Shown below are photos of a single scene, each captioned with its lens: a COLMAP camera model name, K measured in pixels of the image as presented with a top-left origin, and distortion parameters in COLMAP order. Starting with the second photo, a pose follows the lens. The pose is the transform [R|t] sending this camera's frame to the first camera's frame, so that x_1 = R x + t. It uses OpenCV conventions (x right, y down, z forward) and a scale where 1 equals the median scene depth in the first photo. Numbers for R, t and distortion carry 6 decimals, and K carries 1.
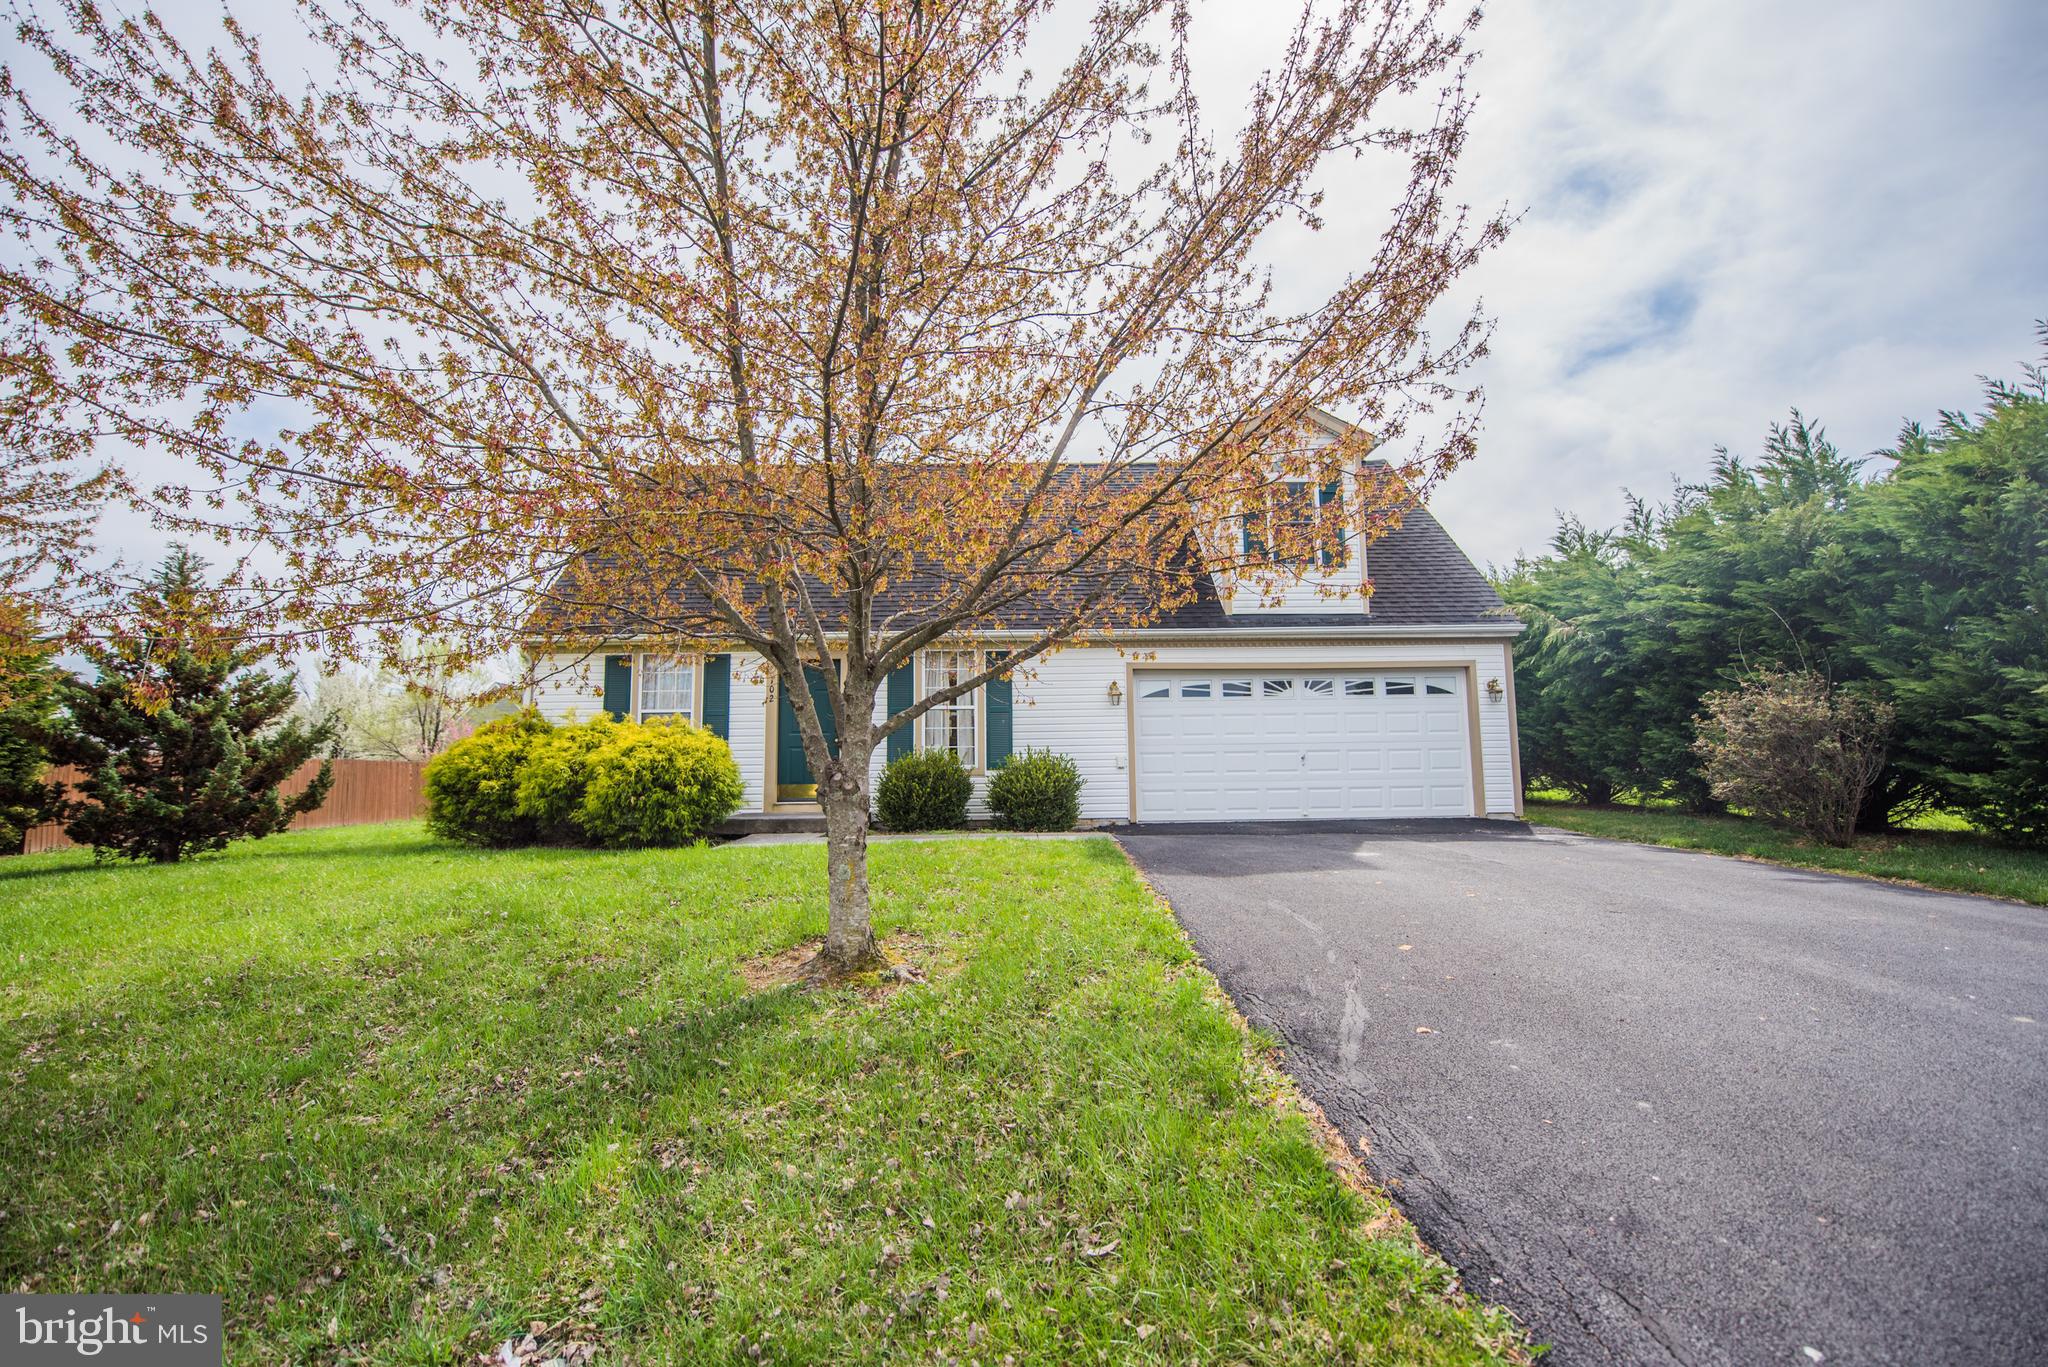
lens RADIAL K [[823.4, 0, 1027.1], [0, 823.4, 696.8], [0, 0, 1]] dist [-0.014477, -0.002514]
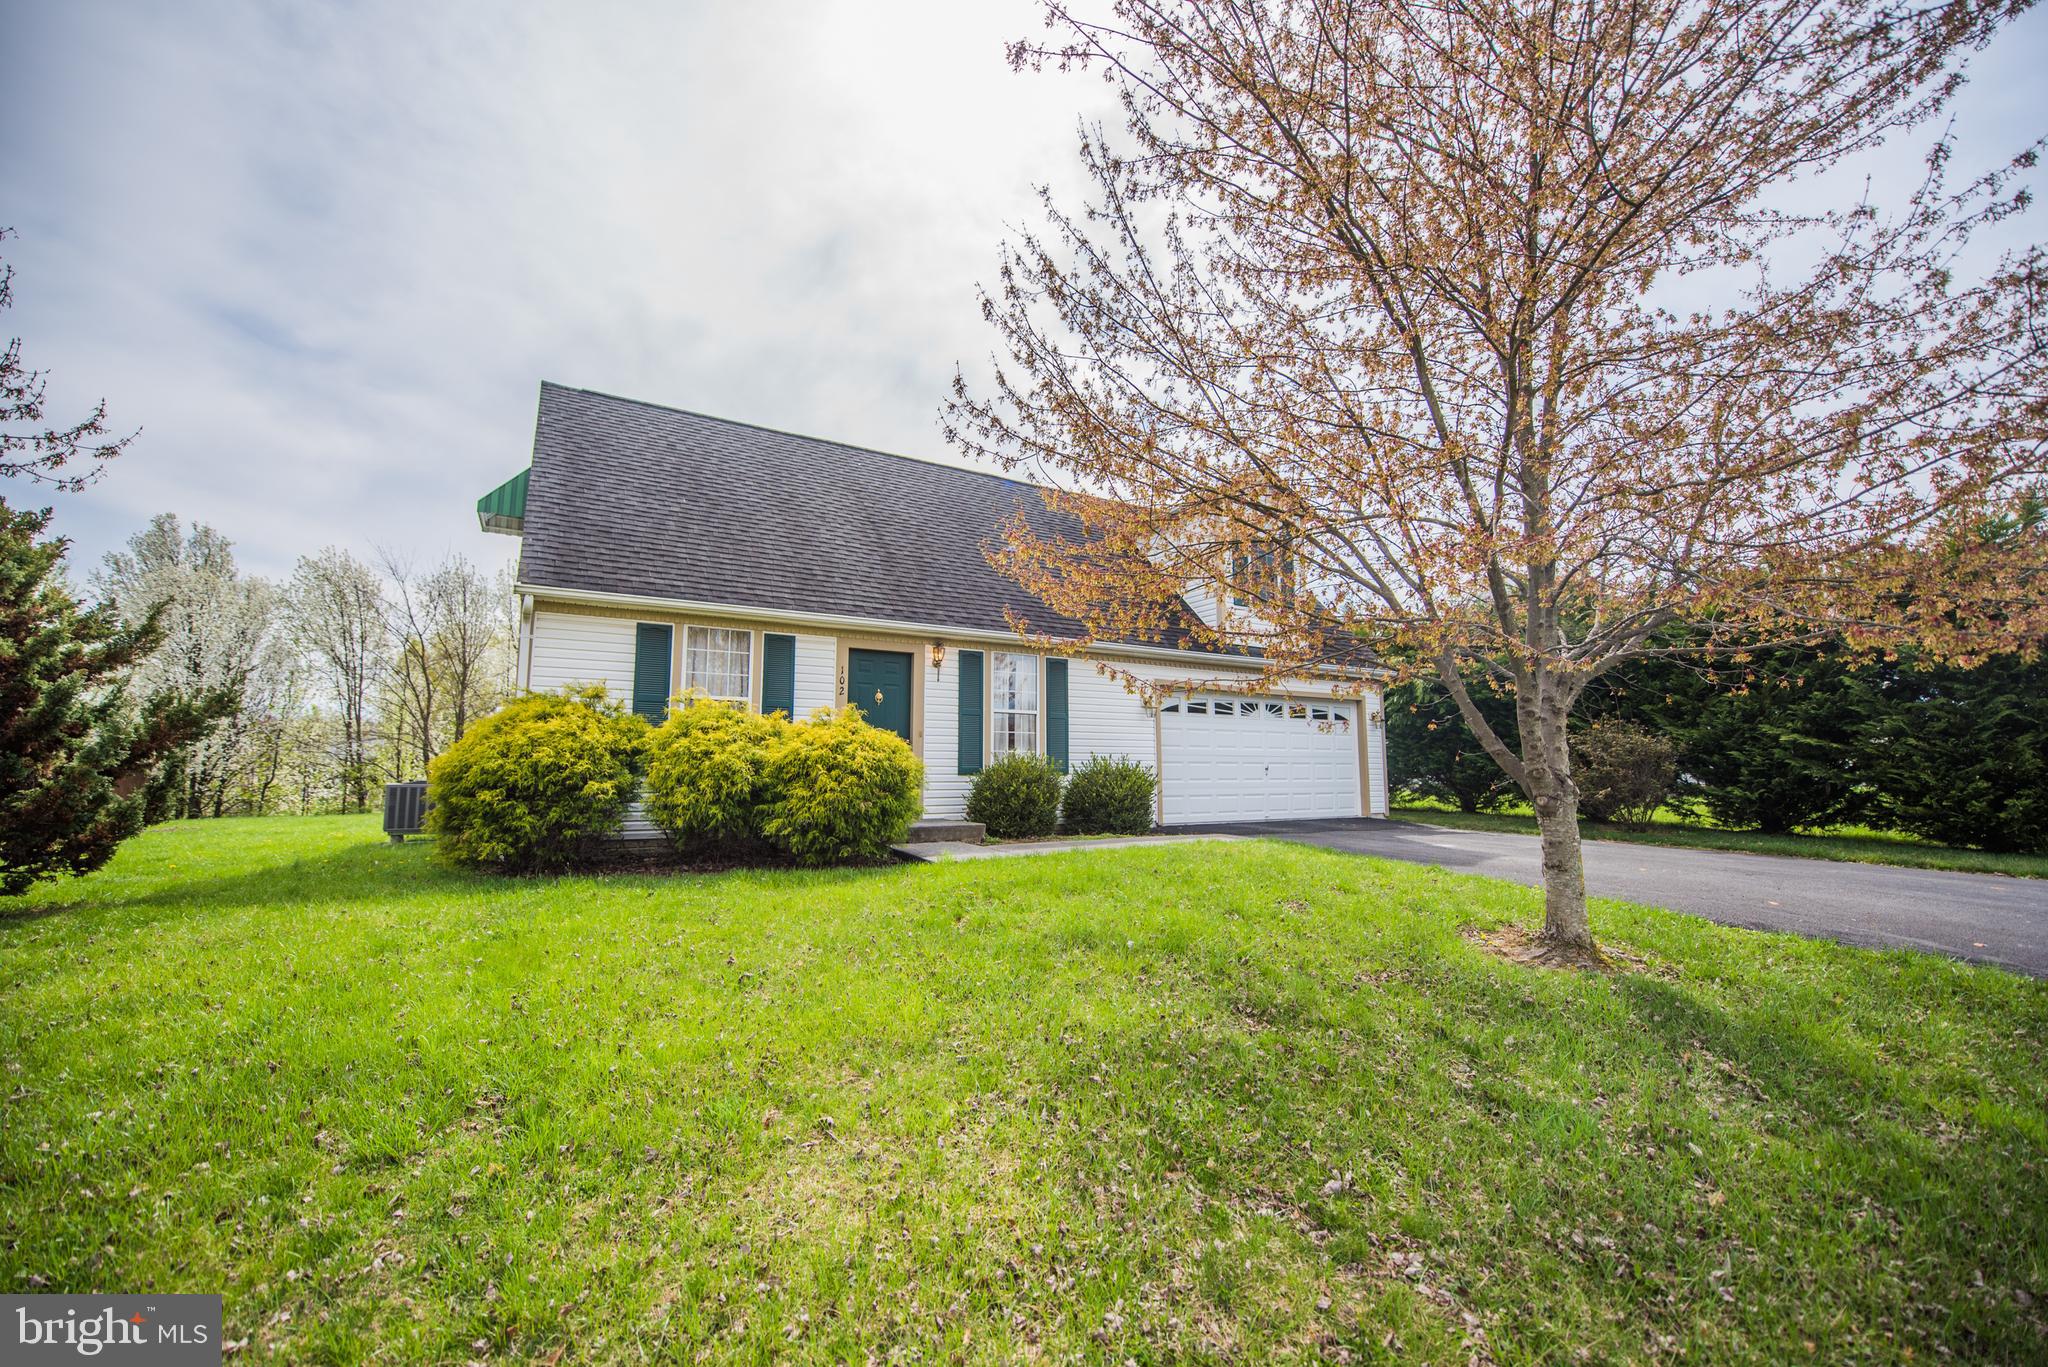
lens RADIAL K [[823.4, 0, 1011.0], [0, 823.4, 684.3], [0, 0, 1]] dist [-0.014477, -0.002514]
pose [[0.874392, 0.068840, 0.480312, -0.572848], [-0.069311, 0.997454, -0.016781, -0.002626], [-0.480245, -0.018618, 0.876937, 0.131911]]
